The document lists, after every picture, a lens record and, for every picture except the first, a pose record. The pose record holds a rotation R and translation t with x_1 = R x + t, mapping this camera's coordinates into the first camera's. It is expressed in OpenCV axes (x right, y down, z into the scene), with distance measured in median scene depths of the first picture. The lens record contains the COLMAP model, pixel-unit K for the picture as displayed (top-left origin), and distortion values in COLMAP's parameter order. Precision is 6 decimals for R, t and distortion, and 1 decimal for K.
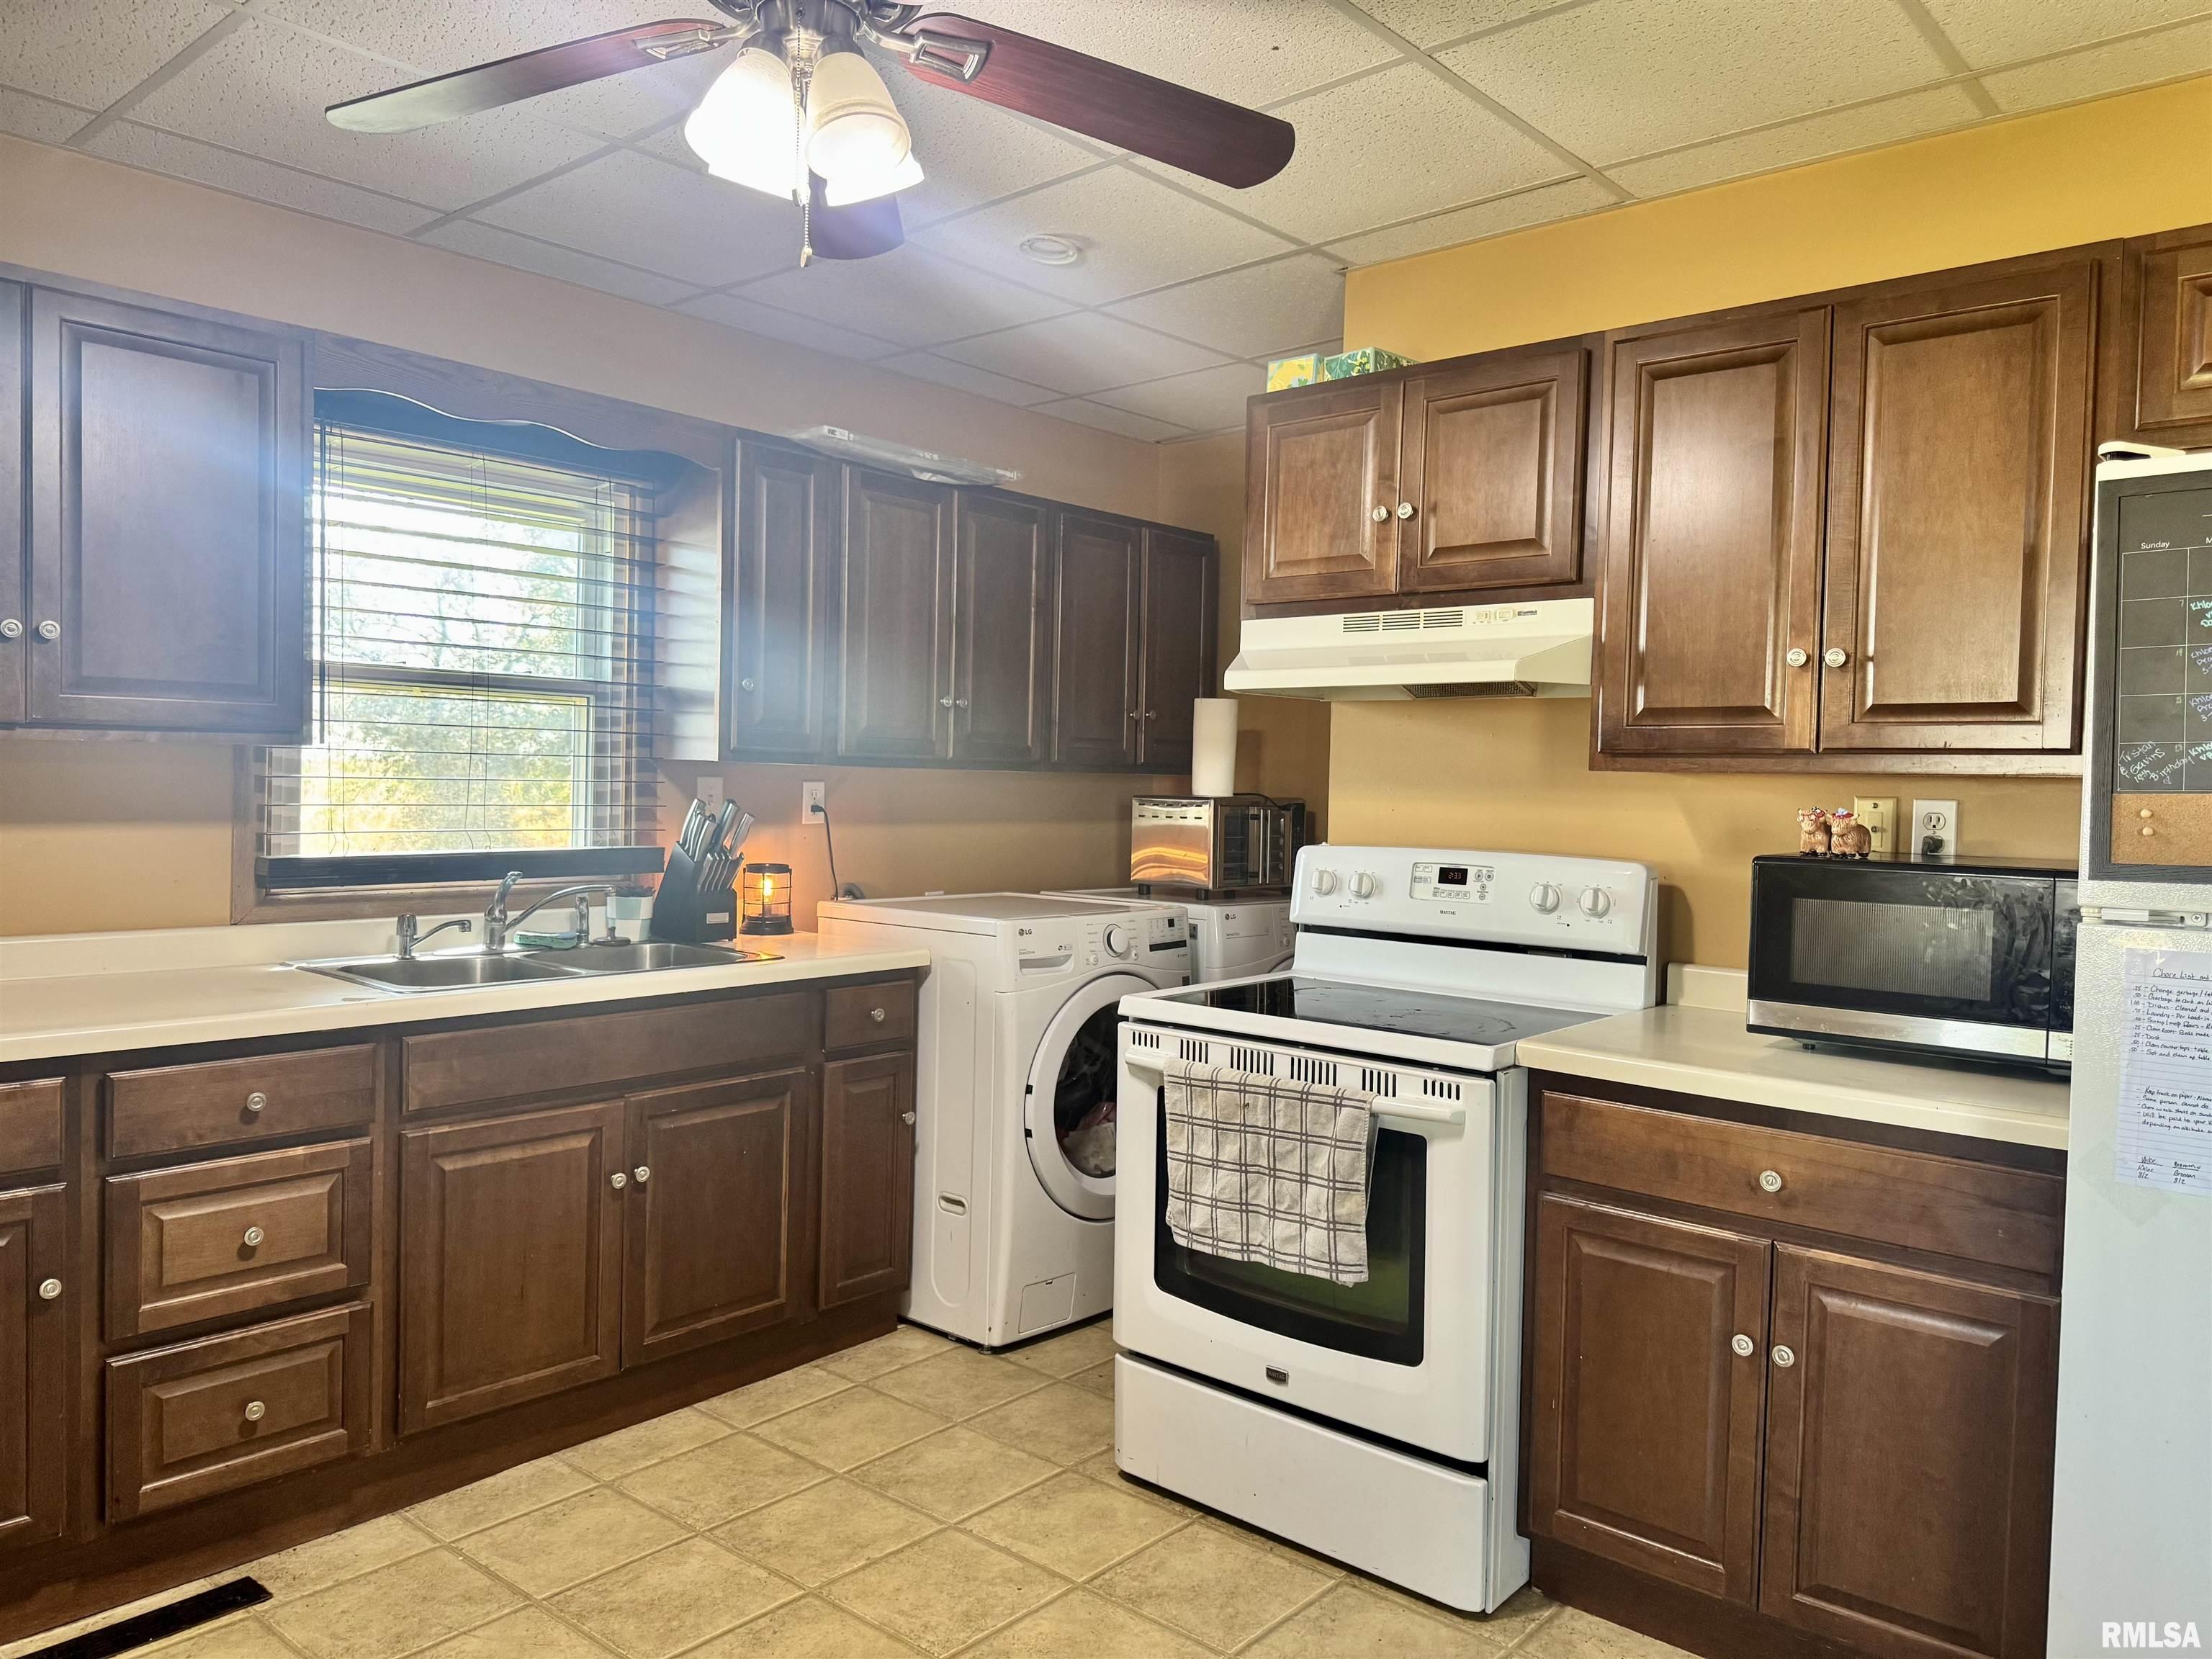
lens RADIAL K [[1562.7, 0, 1113.4], [0, 1562.7, 815.5], [0, 0, 1]] dist [0.061361, -0.076880]
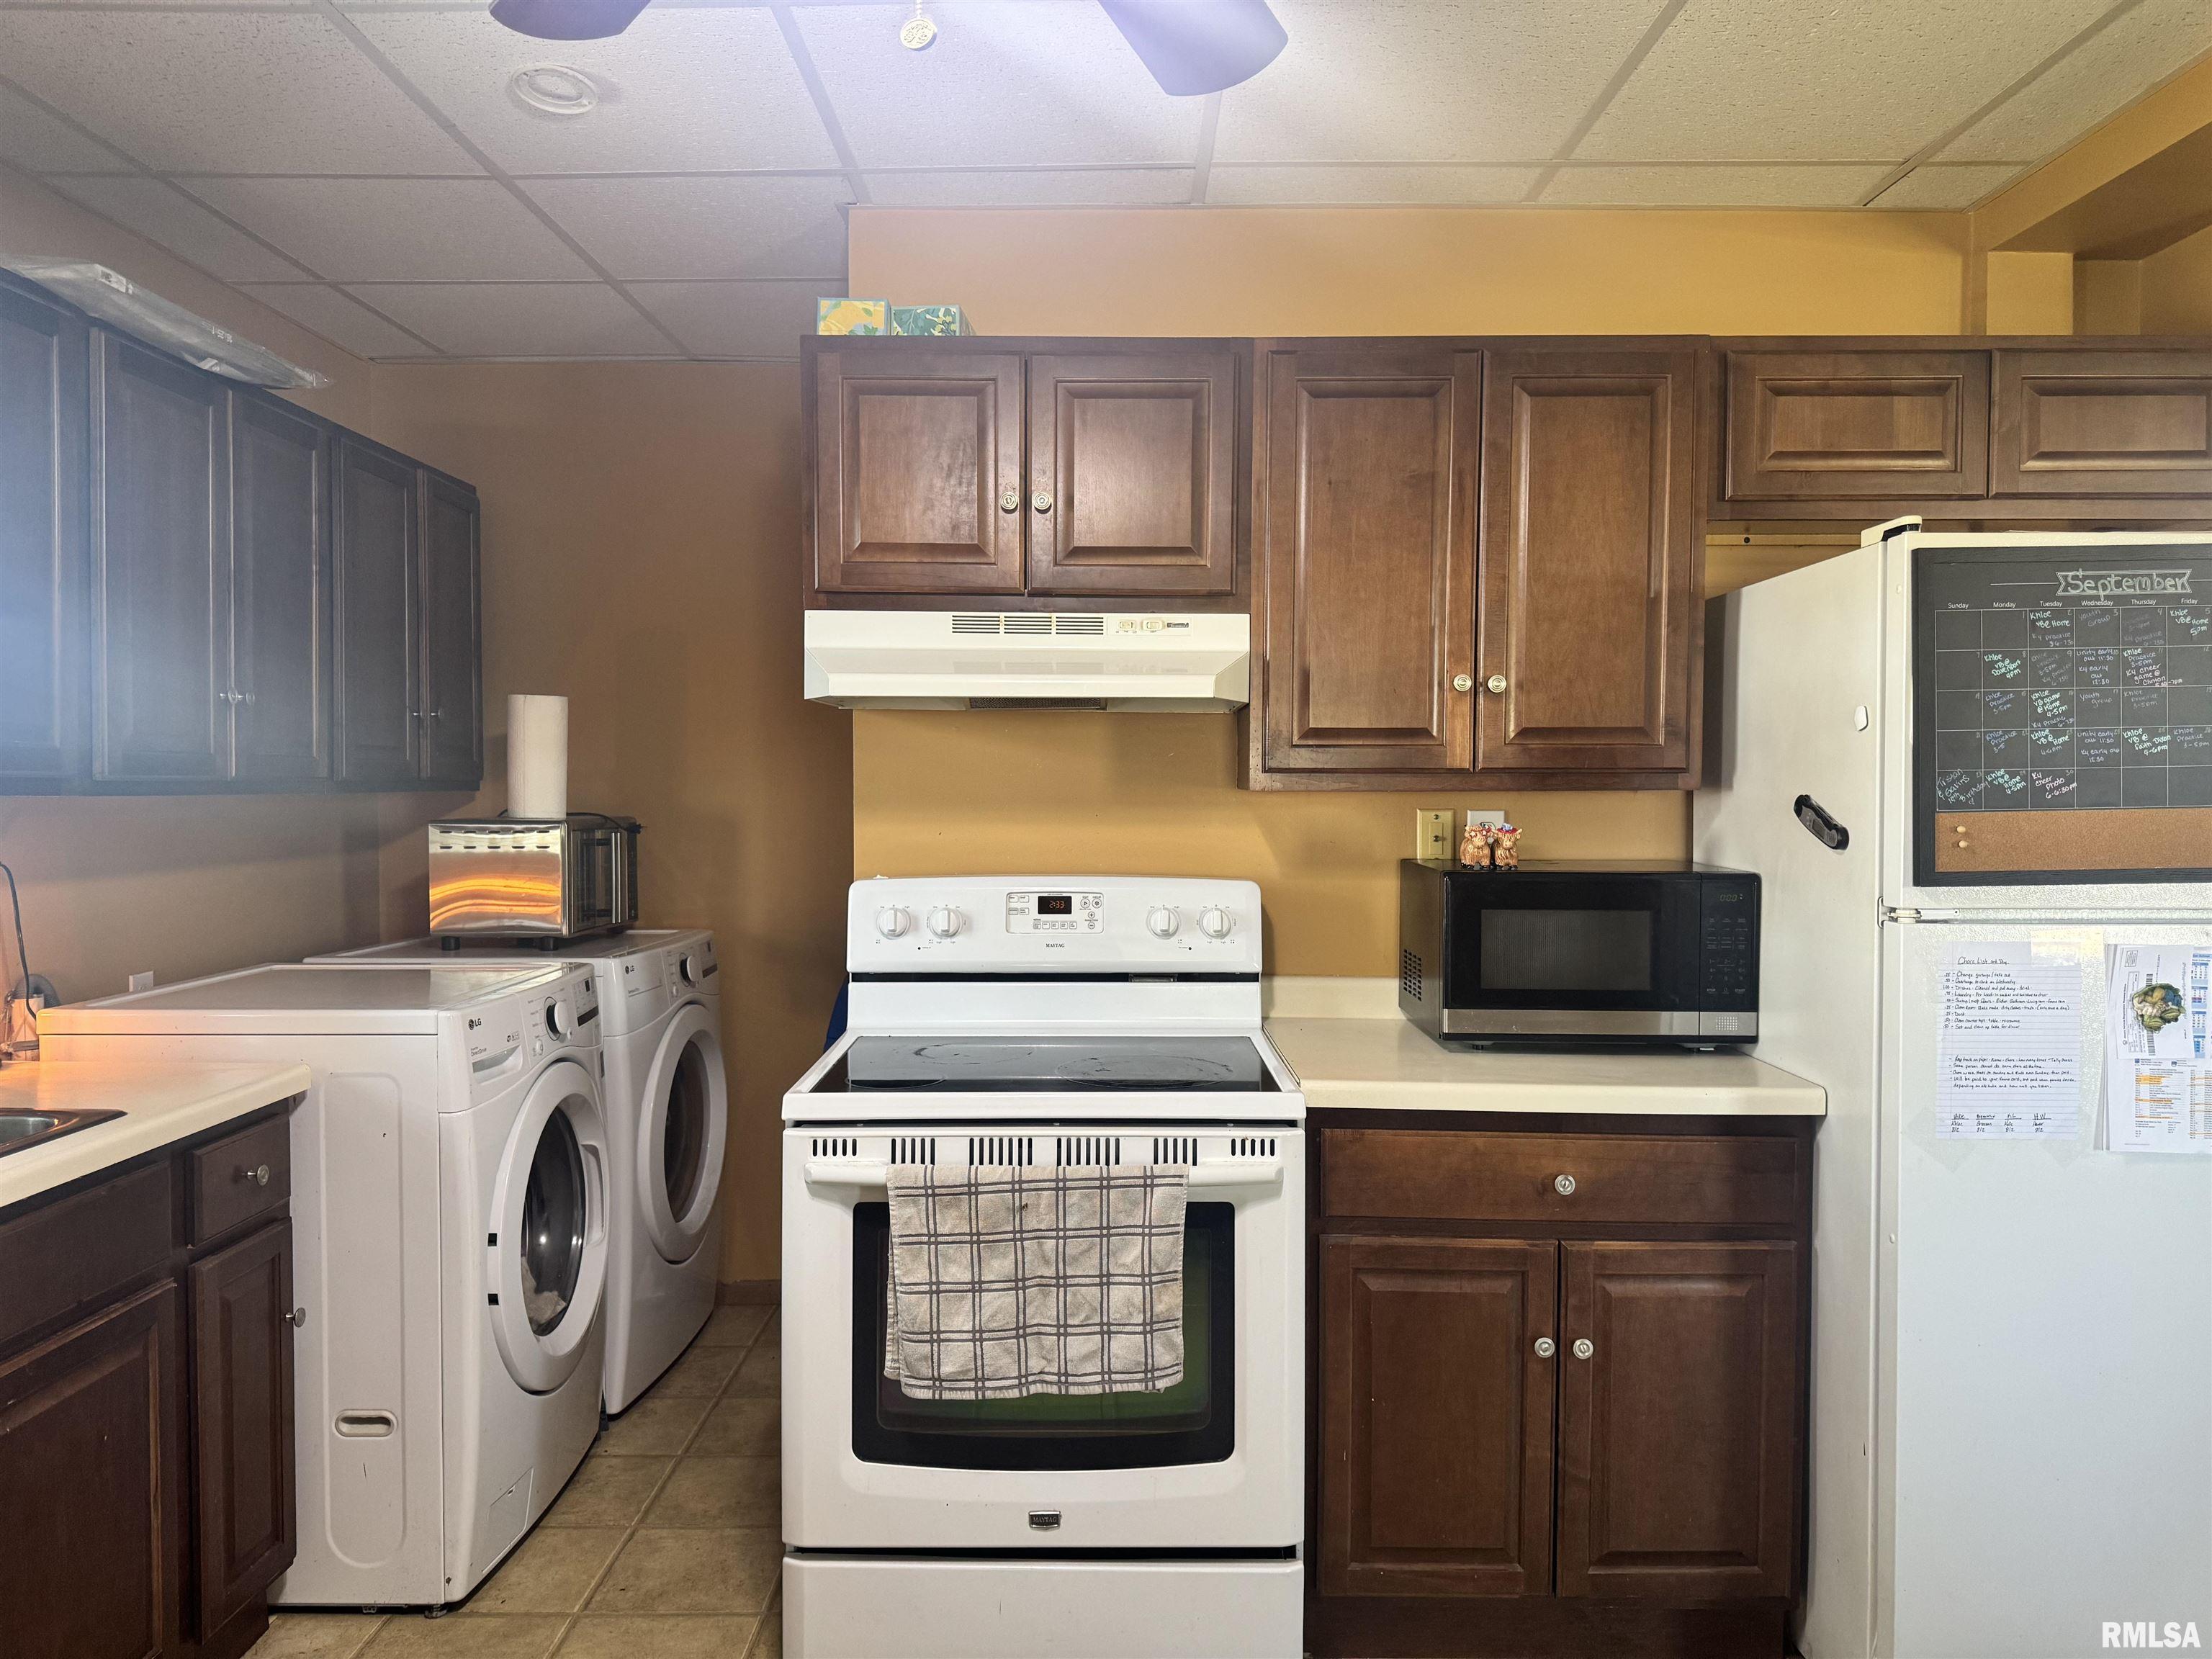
lens RADIAL K [[1562.7, 0, 1112.2], [0, 1562.7, 814.1], [0, 0, 1]] dist [0.061361, -0.076880]
pose [[0.757513, -0.033708, 0.651949, -0.387628], [0.028990, 0.999418, 0.017989, -0.033405], [-0.652176, 0.005273, 0.758050, 0.321280]]
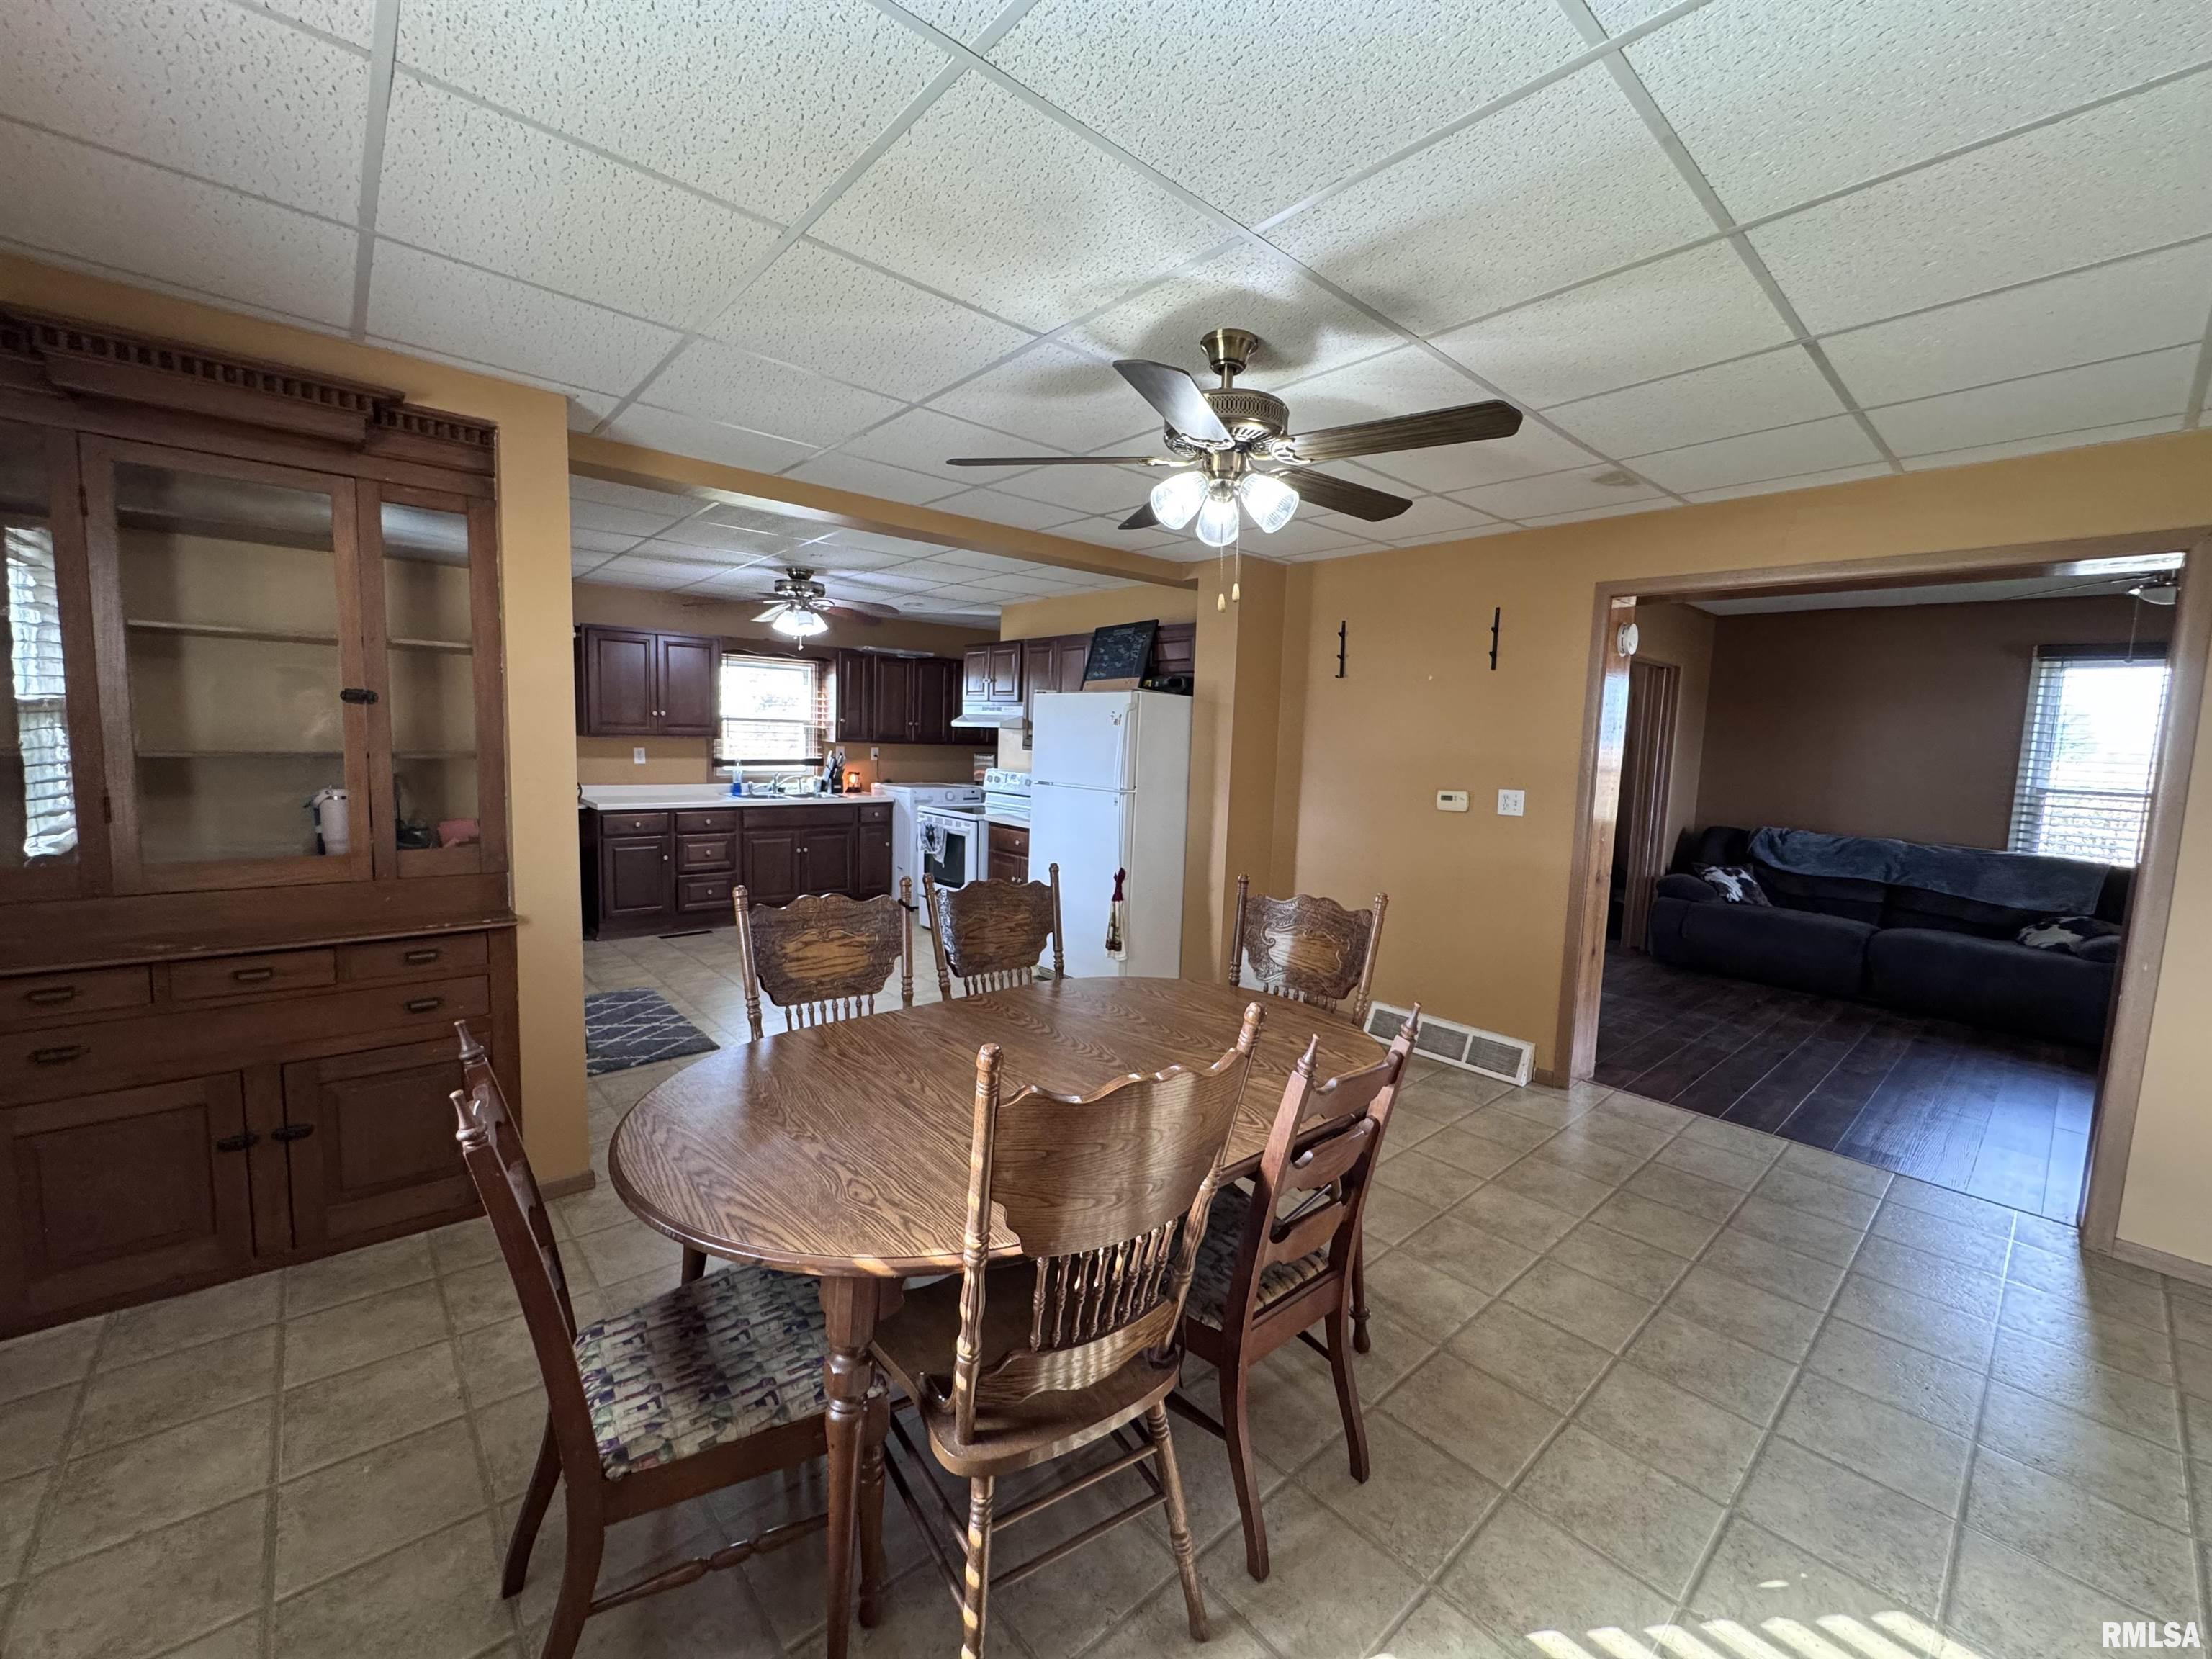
lens RADIAL K [[884.0, 0, 1096.5], [0, 884.0, 823.5], [0, 0, 1]] dist [-0.002929, 0.000043]
pose [[0.991063, 0.028252, -0.130367, 0.753912], [-0.018860, 0.997173, 0.072728, -0.009713], [0.132054, -0.069619, 0.988795, -1.143093]]
